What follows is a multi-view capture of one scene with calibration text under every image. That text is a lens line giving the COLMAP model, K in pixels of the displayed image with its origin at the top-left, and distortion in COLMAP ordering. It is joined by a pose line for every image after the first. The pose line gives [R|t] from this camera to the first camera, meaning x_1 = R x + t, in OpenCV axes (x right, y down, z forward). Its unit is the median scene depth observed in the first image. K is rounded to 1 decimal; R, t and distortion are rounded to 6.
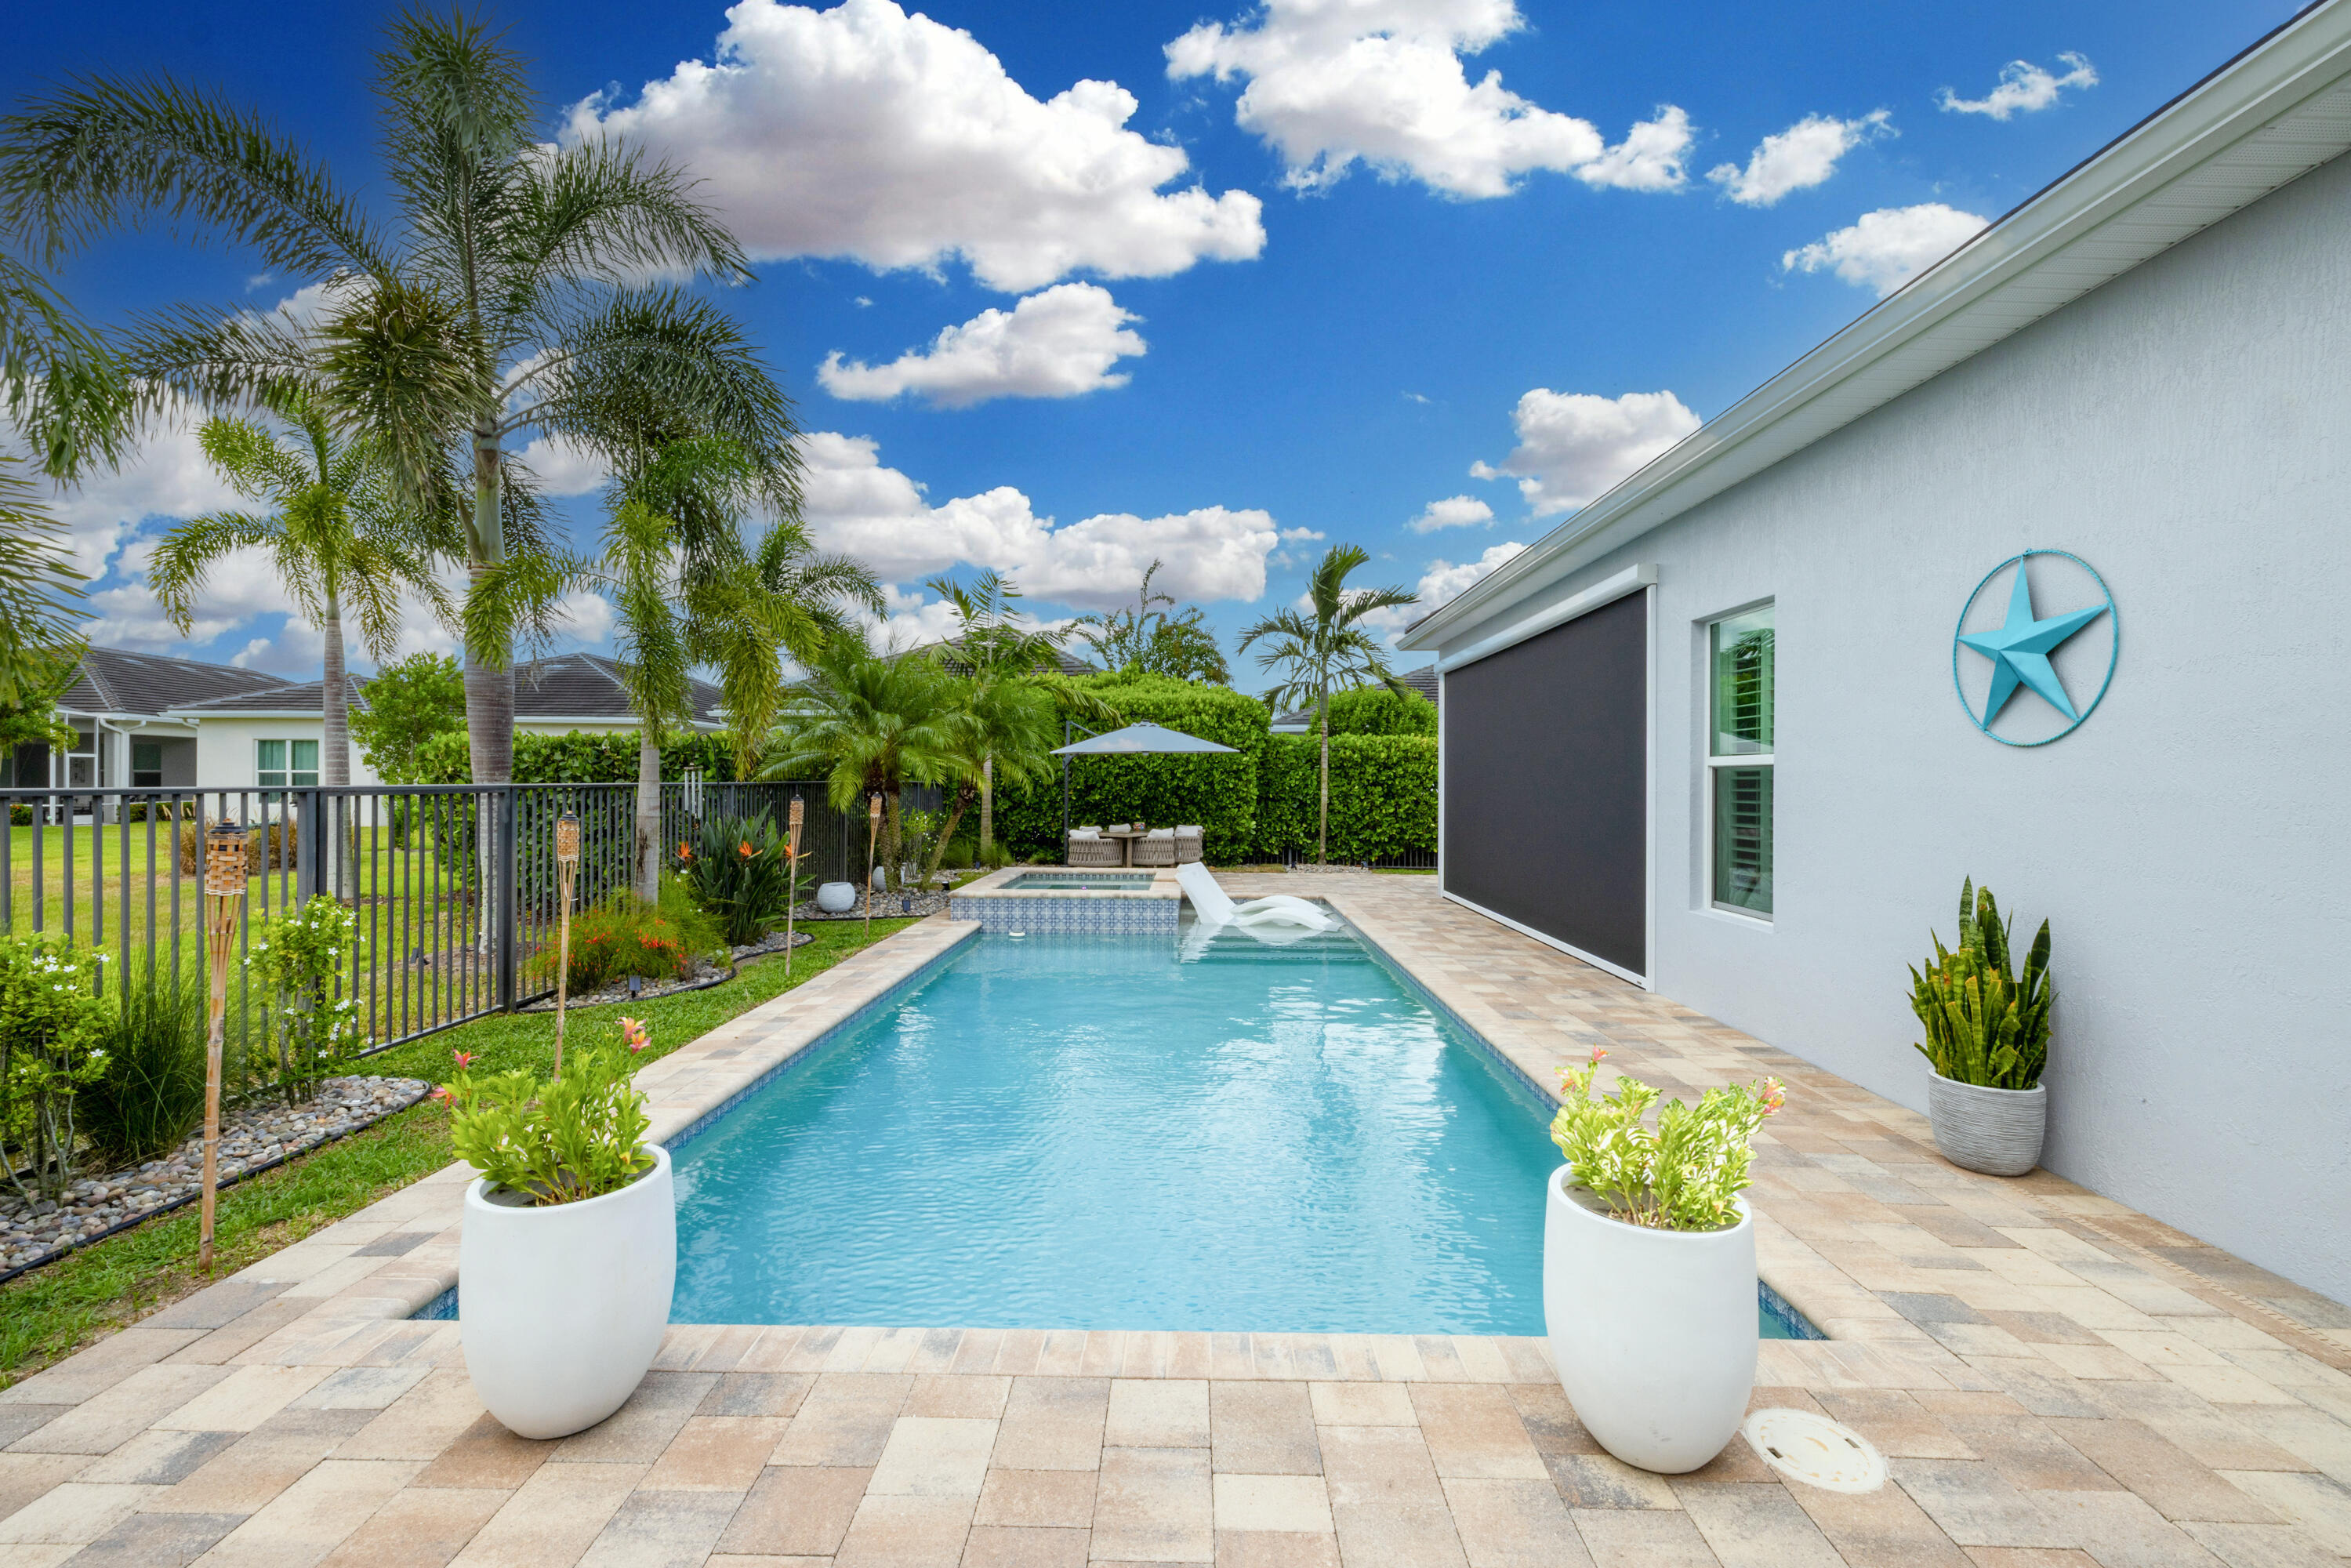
lens RADIAL K [[983.0, 0, 1162.8], [0, 983.0, 779.7], [0, 0, 1]] dist [-0.001261, 0.000411]
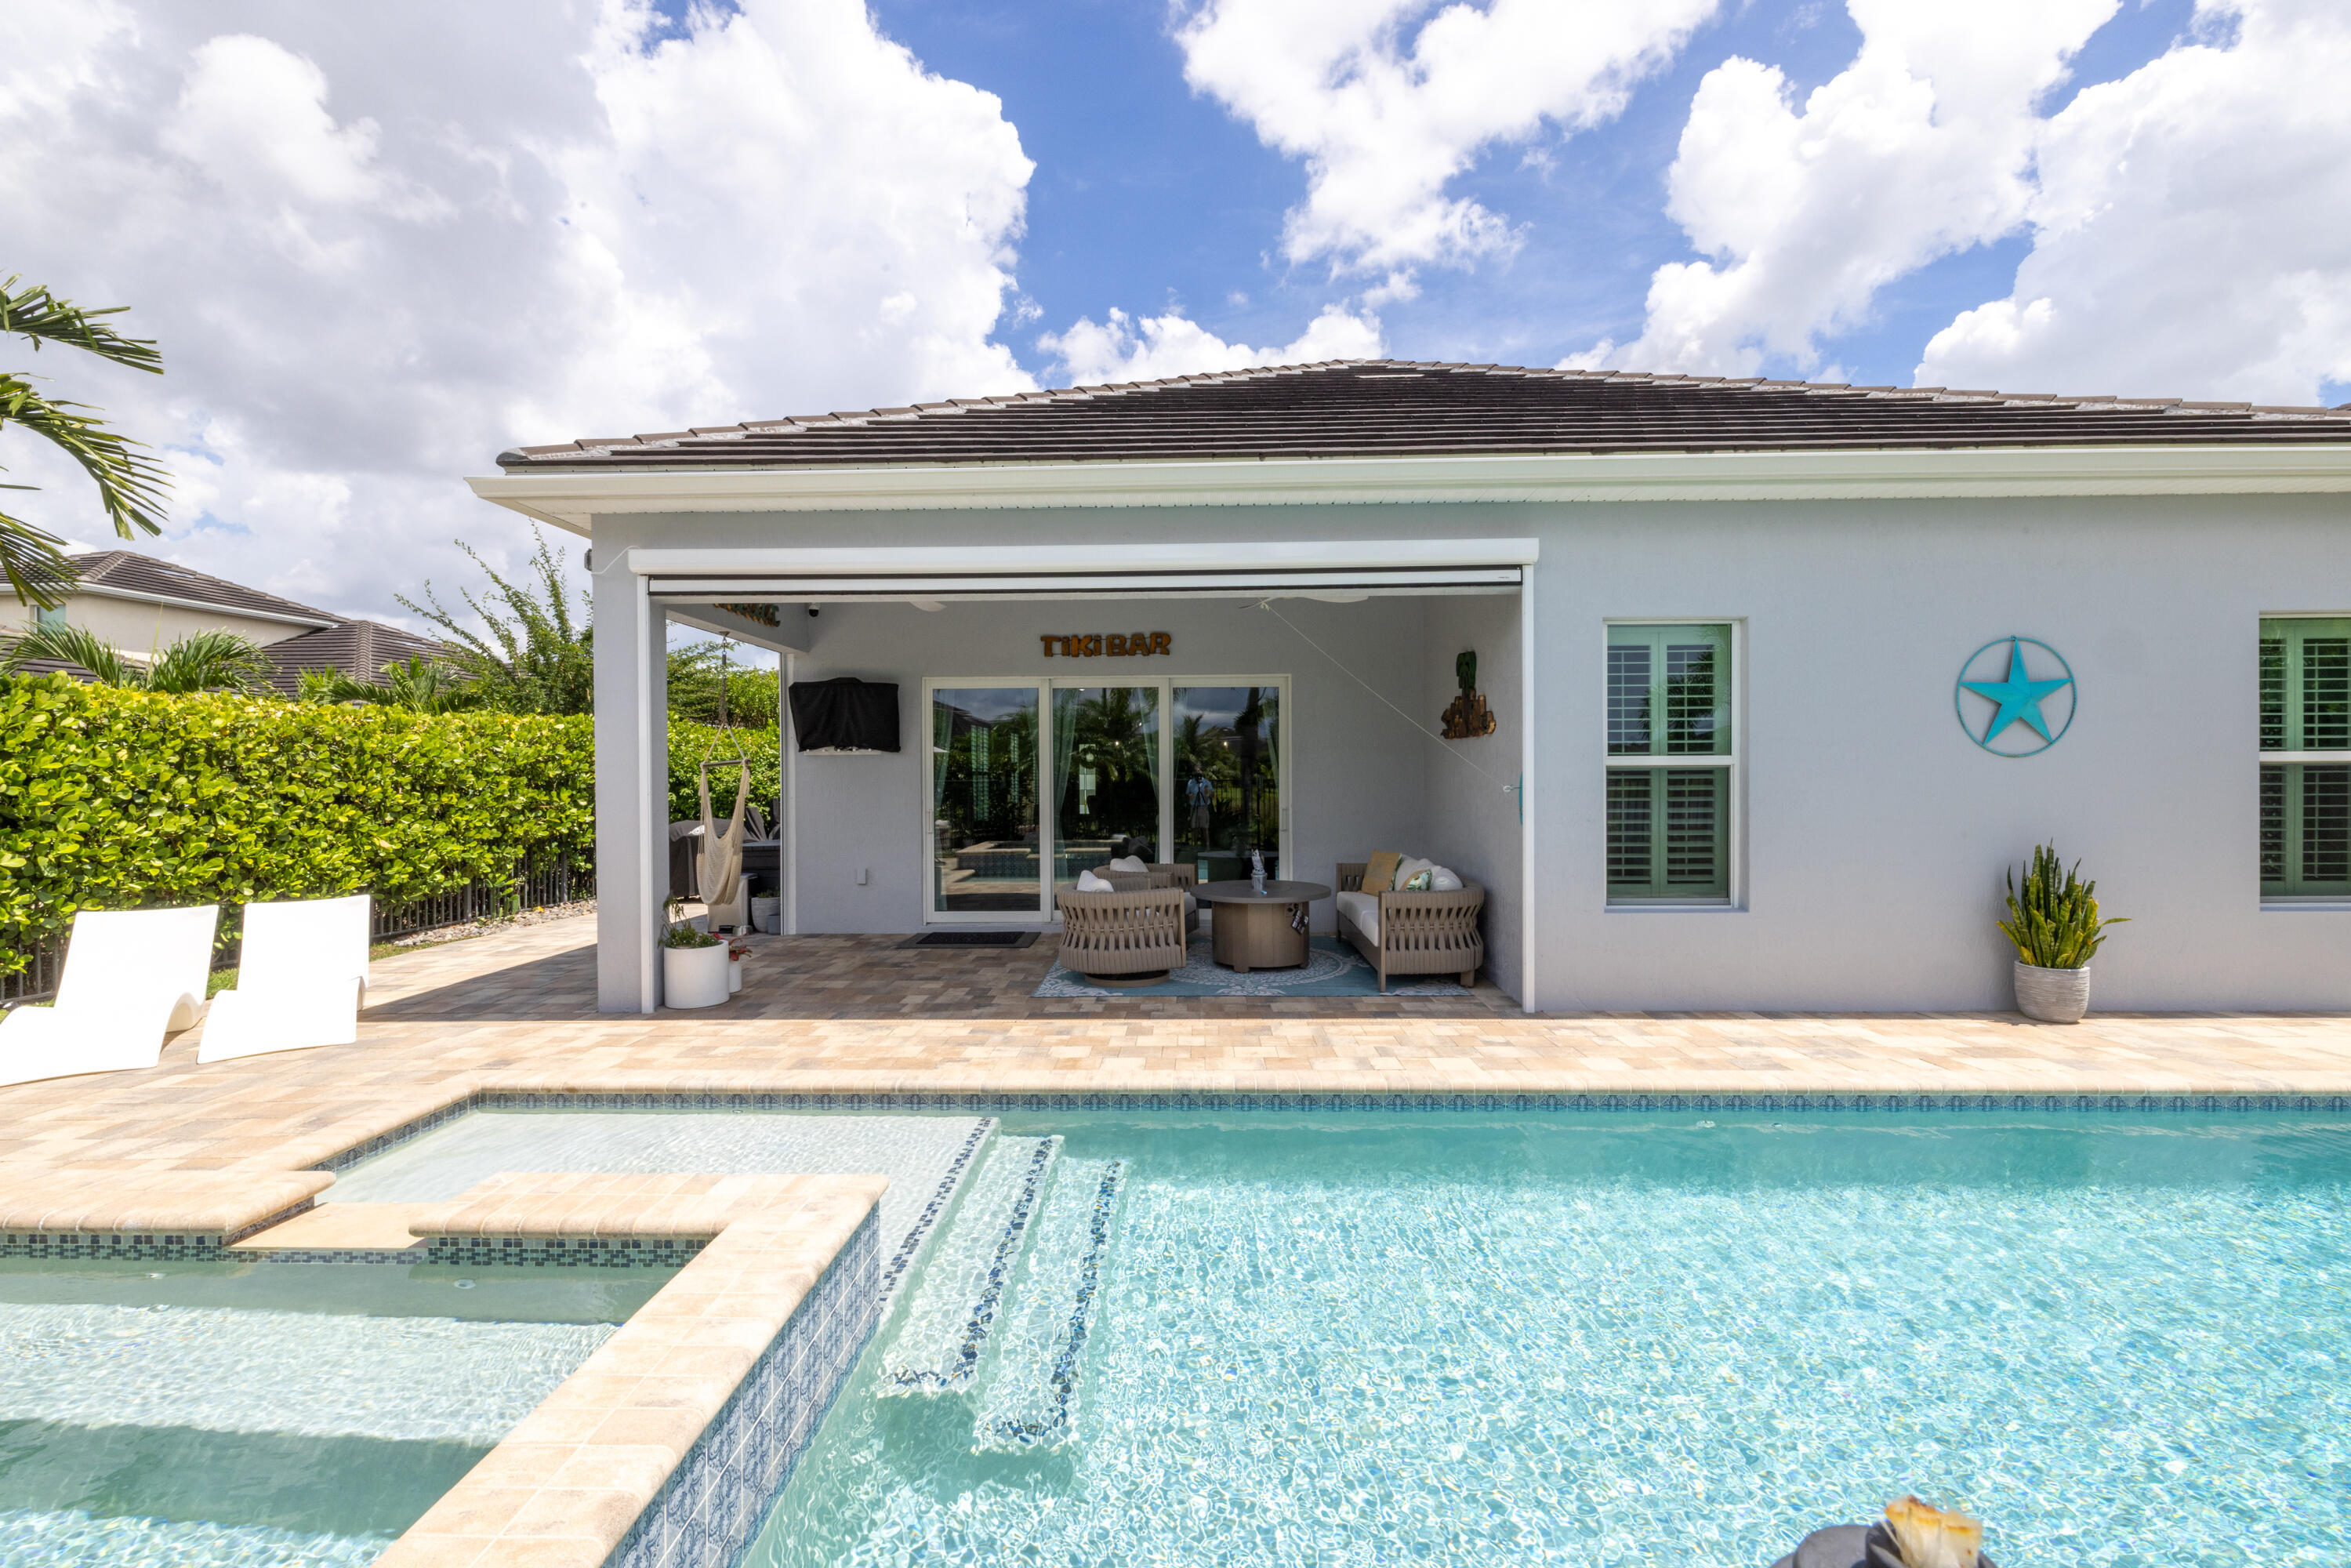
lens RADIAL K [[983.0, 0, 1175.1], [0, 983.0, 783.4], [0, 0, 1]] dist [-0.001261, 0.000411]
pose [[-0.001830, 0.006819, 0.999975, -0.182572], [0.002295, 0.999974, -0.006815, 0.004524], [-0.999996, 0.002282, -0.001846, 0.593851]]
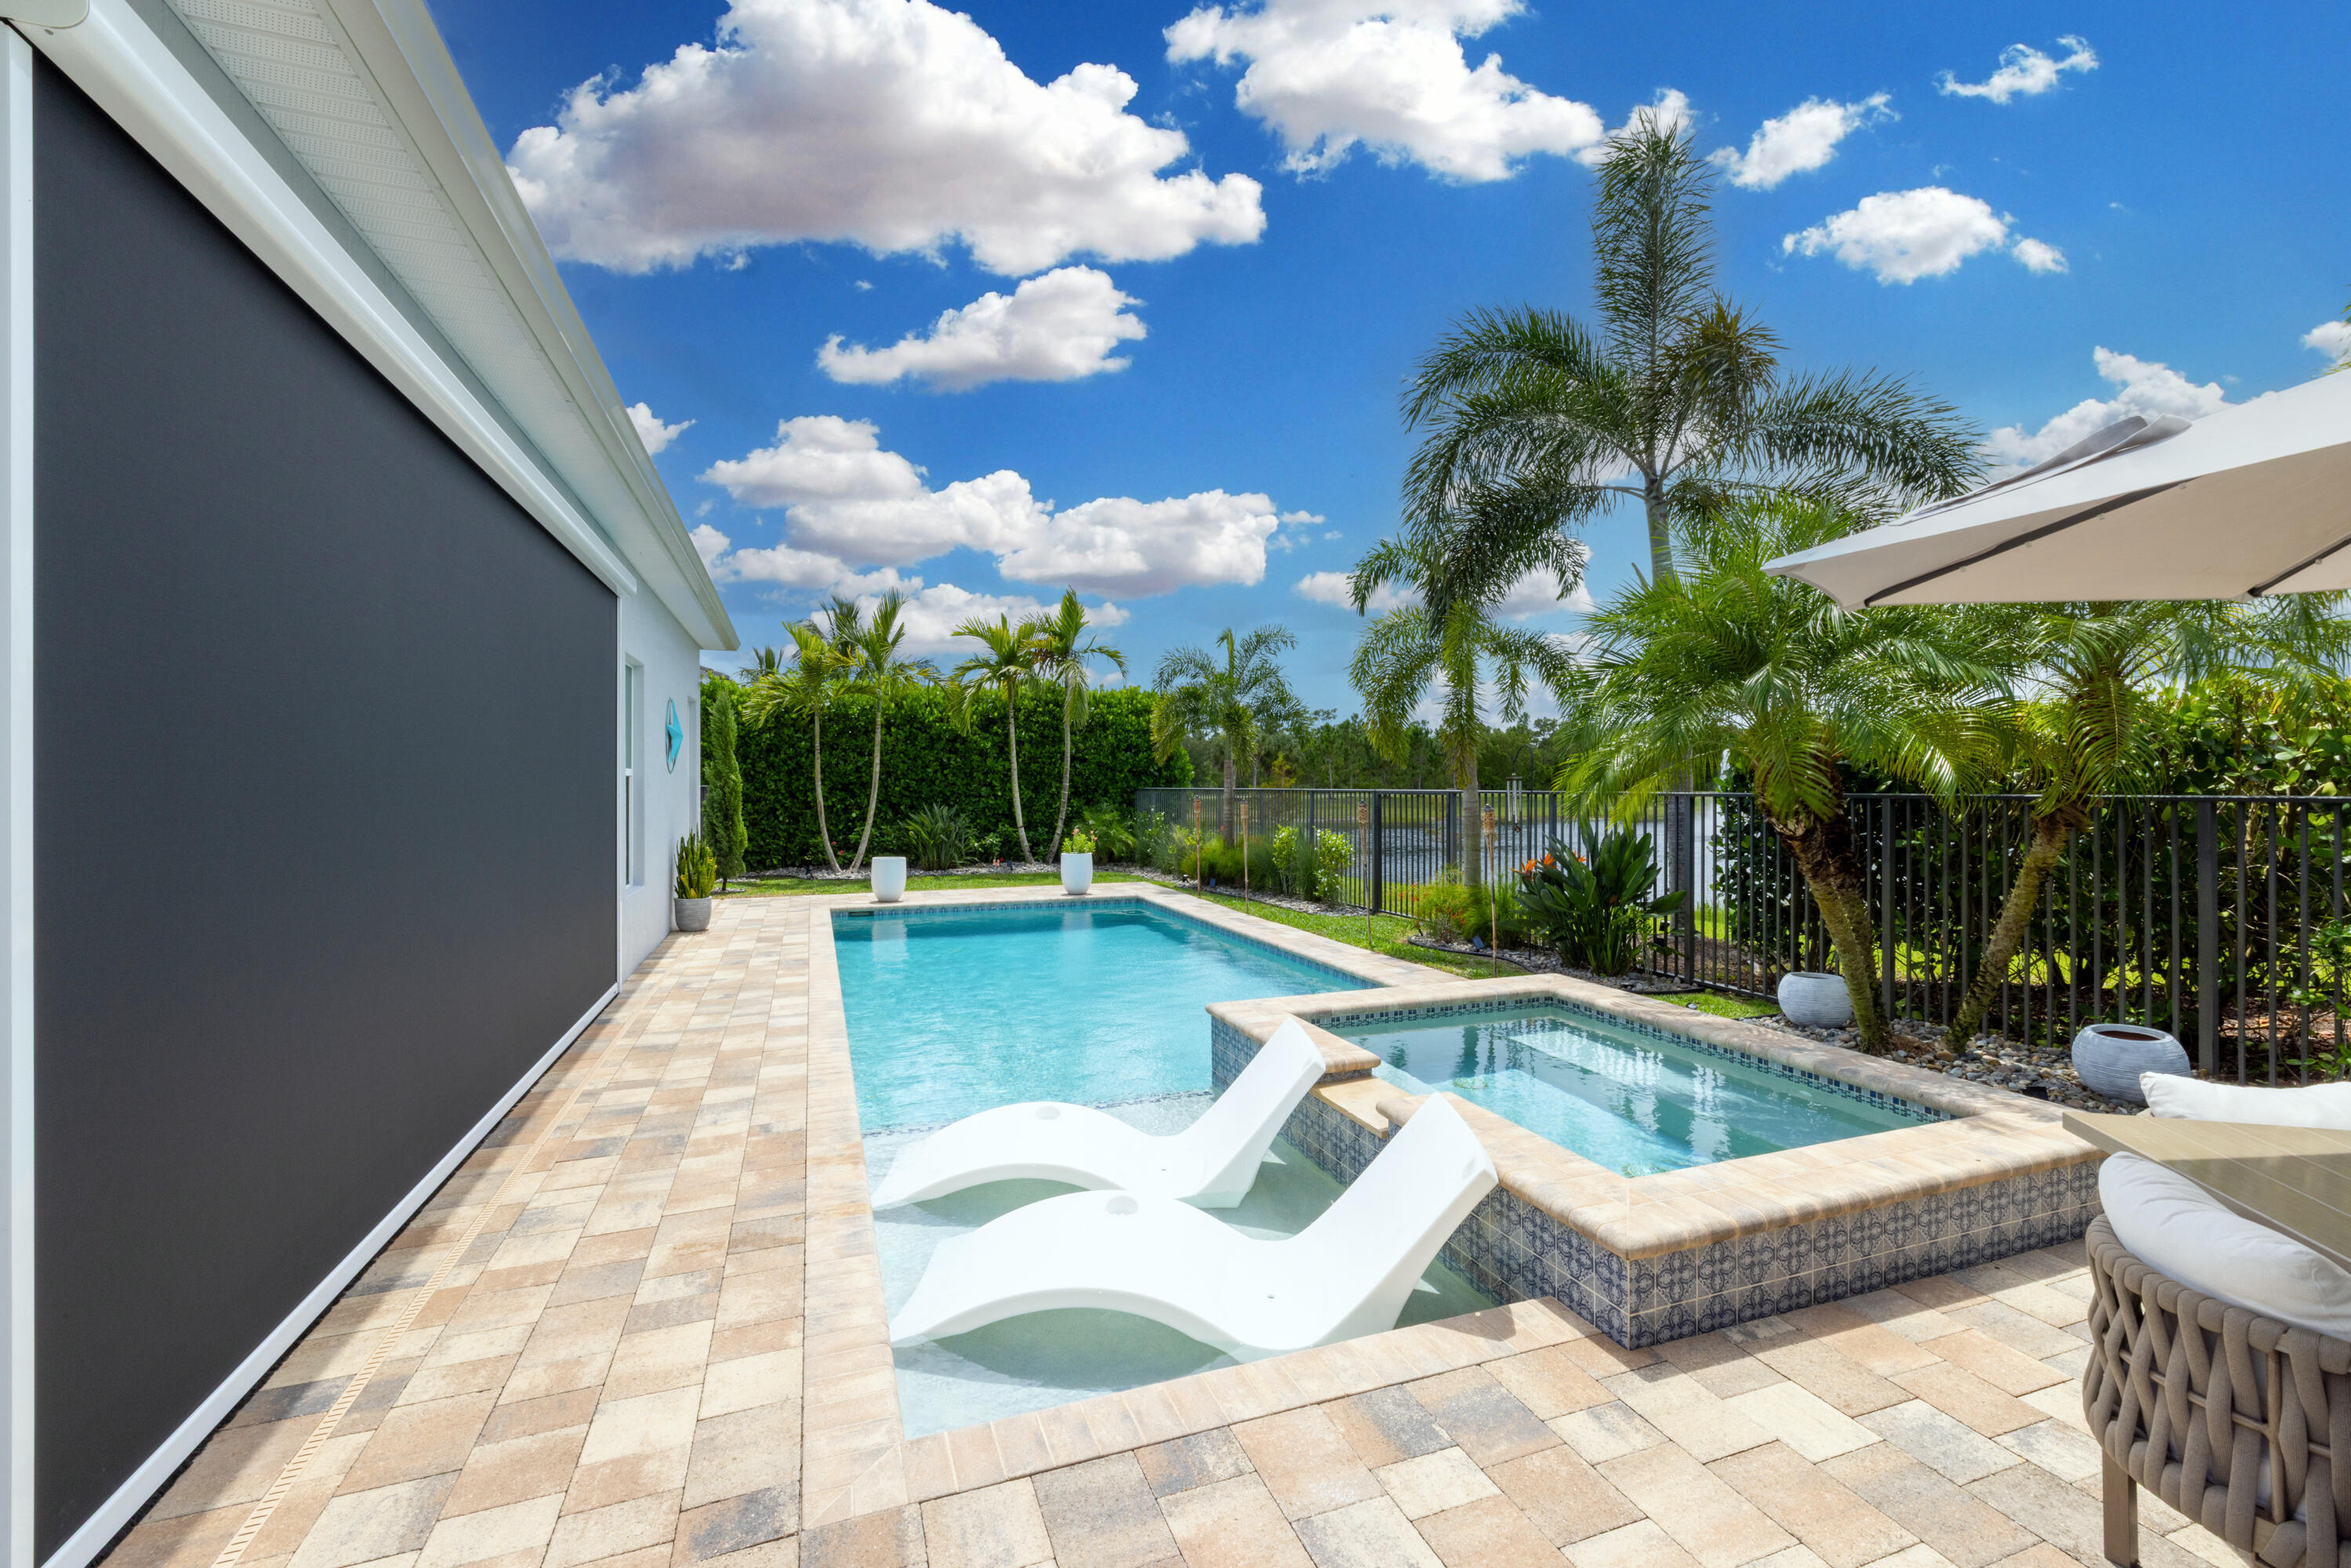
lens RADIAL K [[983.0, 0, 1167.8], [0, 983.0, 780.6], [0, 0, 1]] dist [-0.001261, 0.000411]
pose [[-0.928628, 0.015400, -0.370691, 0.153438], [0.015370, 0.999877, 0.003035, -0.000269], [0.370692, -0.002879, -0.928751, 0.971051]]
